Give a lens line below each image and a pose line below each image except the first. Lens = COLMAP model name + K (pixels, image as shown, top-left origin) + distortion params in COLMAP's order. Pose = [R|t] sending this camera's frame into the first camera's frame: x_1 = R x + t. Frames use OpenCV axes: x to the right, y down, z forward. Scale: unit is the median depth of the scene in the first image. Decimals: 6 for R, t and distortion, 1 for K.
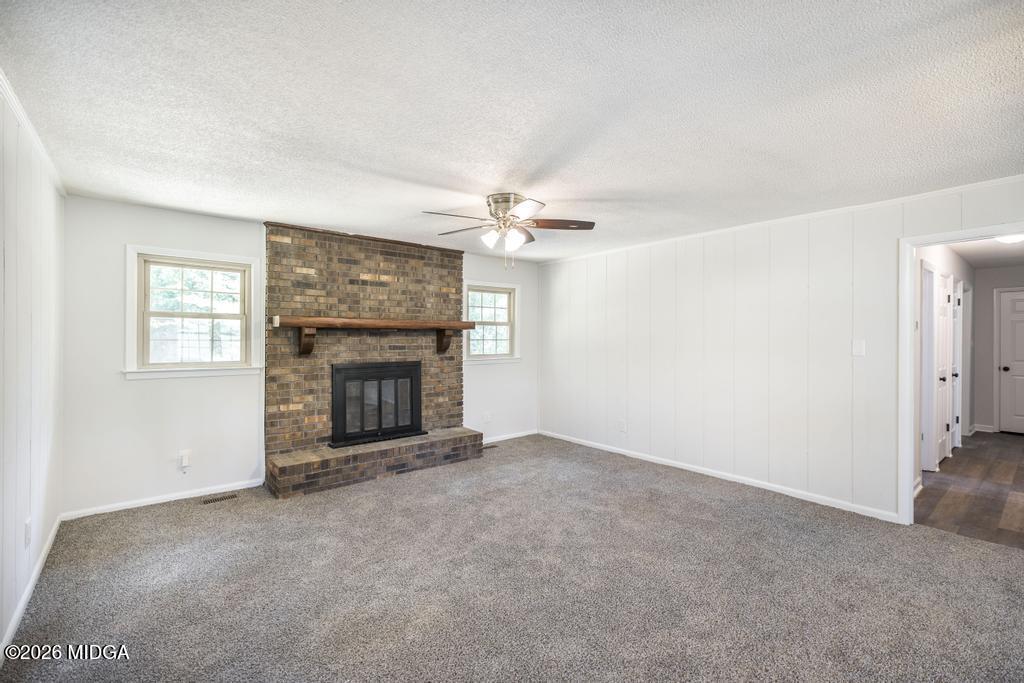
lens RADIAL K [[439.8, 0, 518.2], [0, 439.8, 338.7], [0, 0, 1]] dist [0.003763, 0.000280]
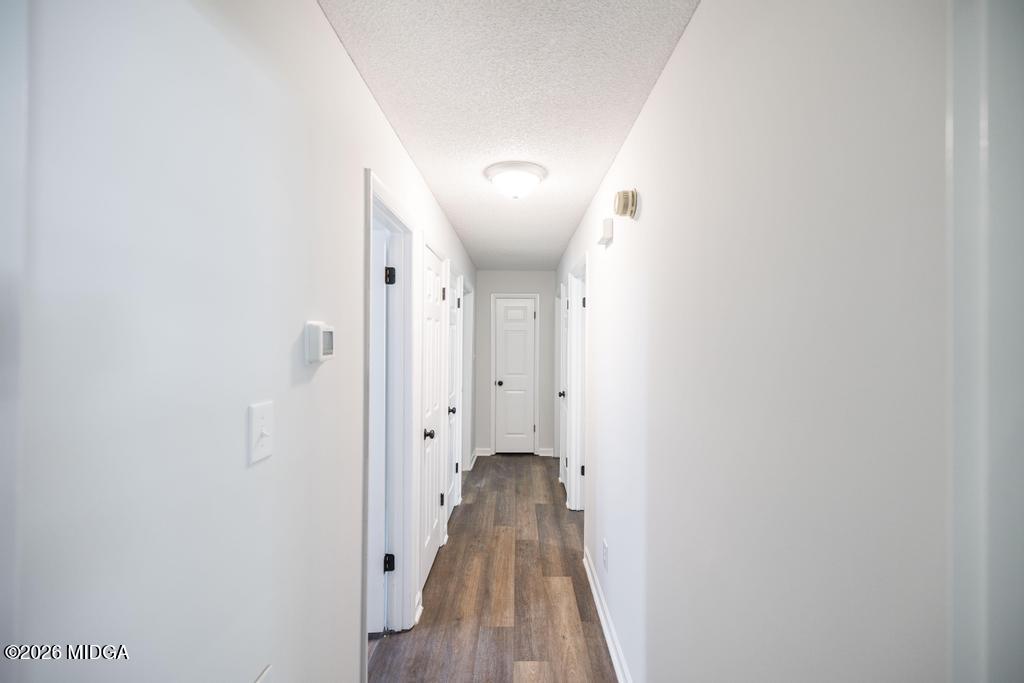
lens RADIAL K [[439.8, 0, 518.2], [0, 439.8, 338.7], [0, 0, 1]] dist [0.003763, 0.000280]
pose [[0.633418, 0.004729, 0.773795, 0.507689], [0.000017, 0.999981, -0.006126, -0.021253], [-0.773810, 0.003893, 0.633406, 0.473697]]
